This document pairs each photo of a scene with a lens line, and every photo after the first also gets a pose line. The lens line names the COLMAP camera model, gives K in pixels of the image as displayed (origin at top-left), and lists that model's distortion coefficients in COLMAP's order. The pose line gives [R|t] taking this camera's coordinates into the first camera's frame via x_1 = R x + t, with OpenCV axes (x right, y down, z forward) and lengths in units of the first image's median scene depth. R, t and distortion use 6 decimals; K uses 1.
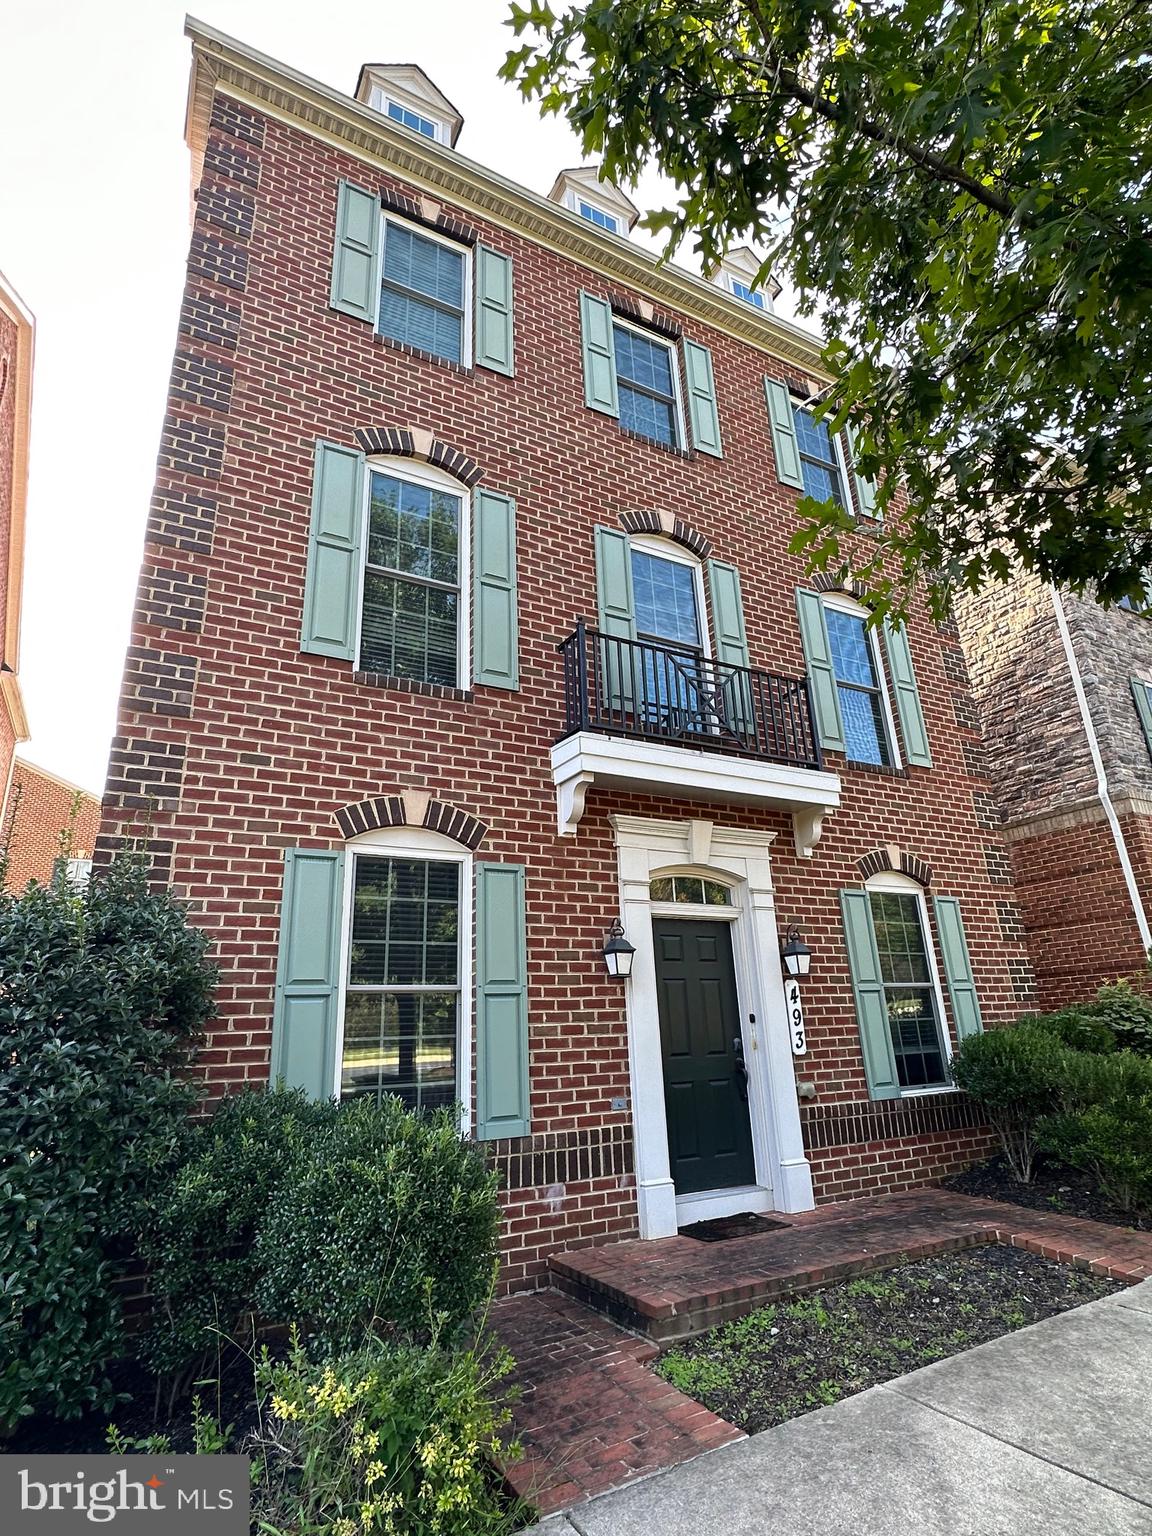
lens RADIAL K [[810.8, 0, 576.0], [0, 810.8, 768.0], [0, 0, 1]] dist [-0.003758, 0.000431]
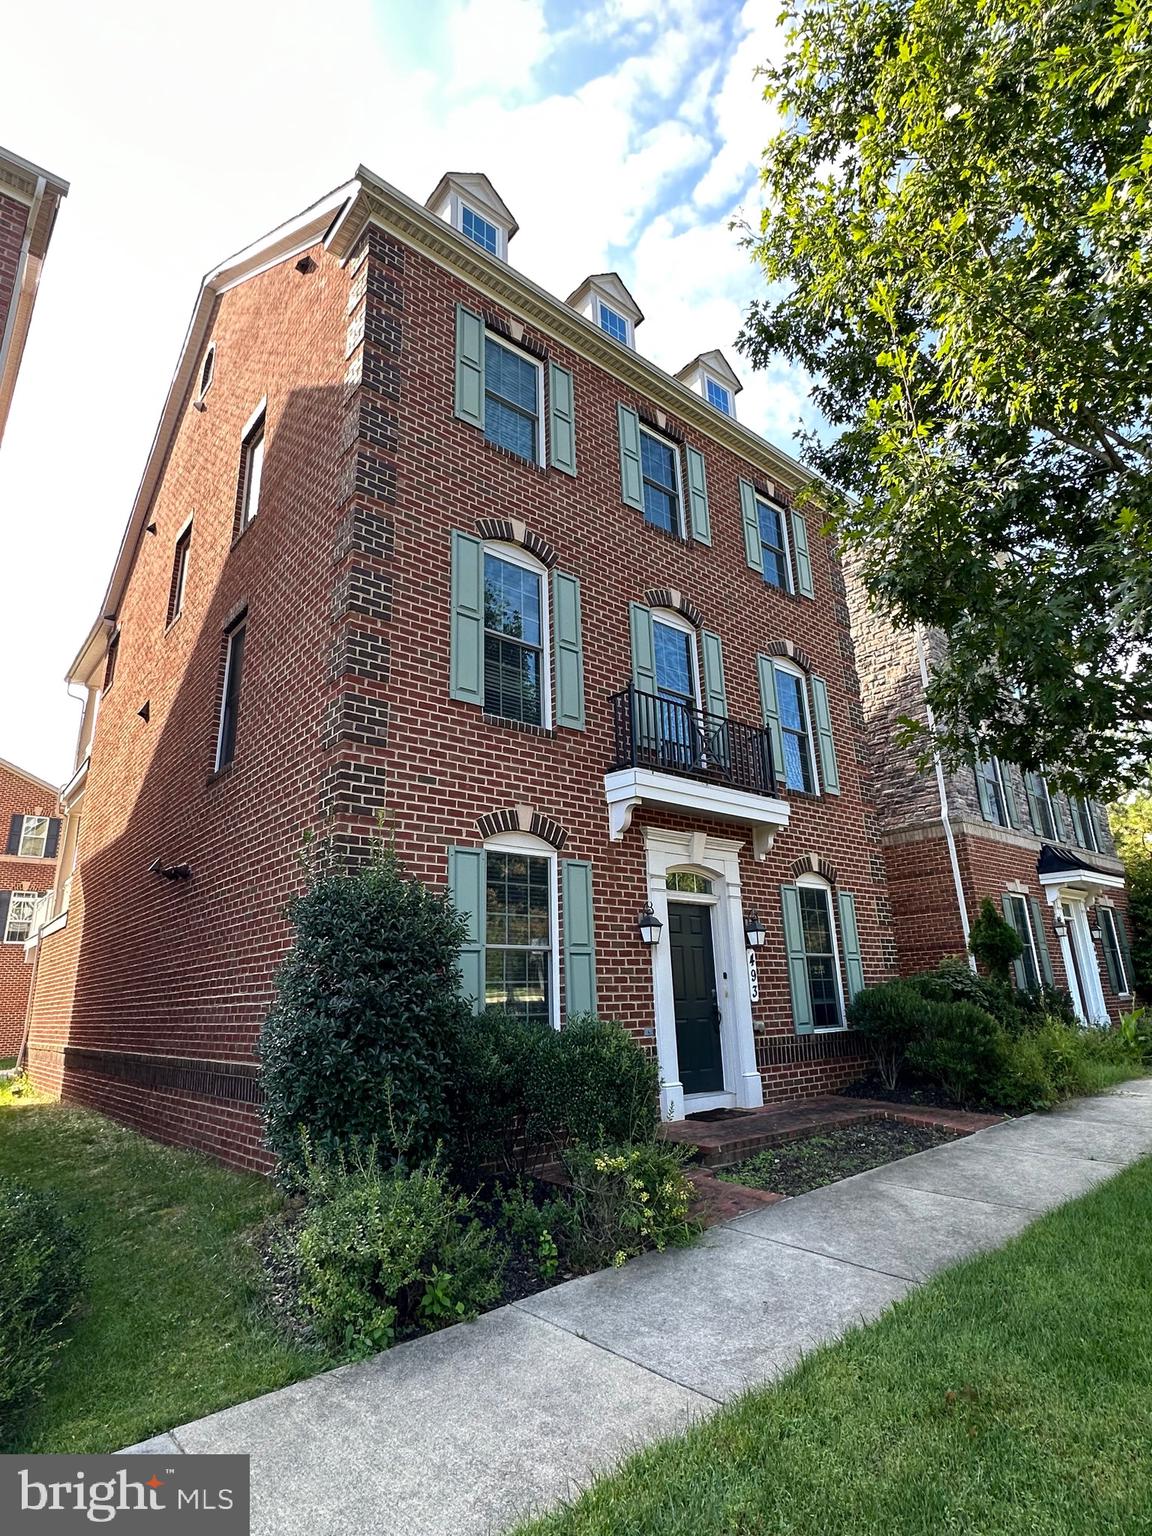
lens RADIAL K [[810.8, 0, 576.0], [0, 810.8, 768.0], [0, 0, 1]] dist [-0.003758, 0.000431]
pose [[0.979929, 0.067022, 0.187741, -0.312585], [-0.073962, 0.996804, 0.030199, -0.069329], [-0.185116, -0.043478, 0.981754, -0.301849]]
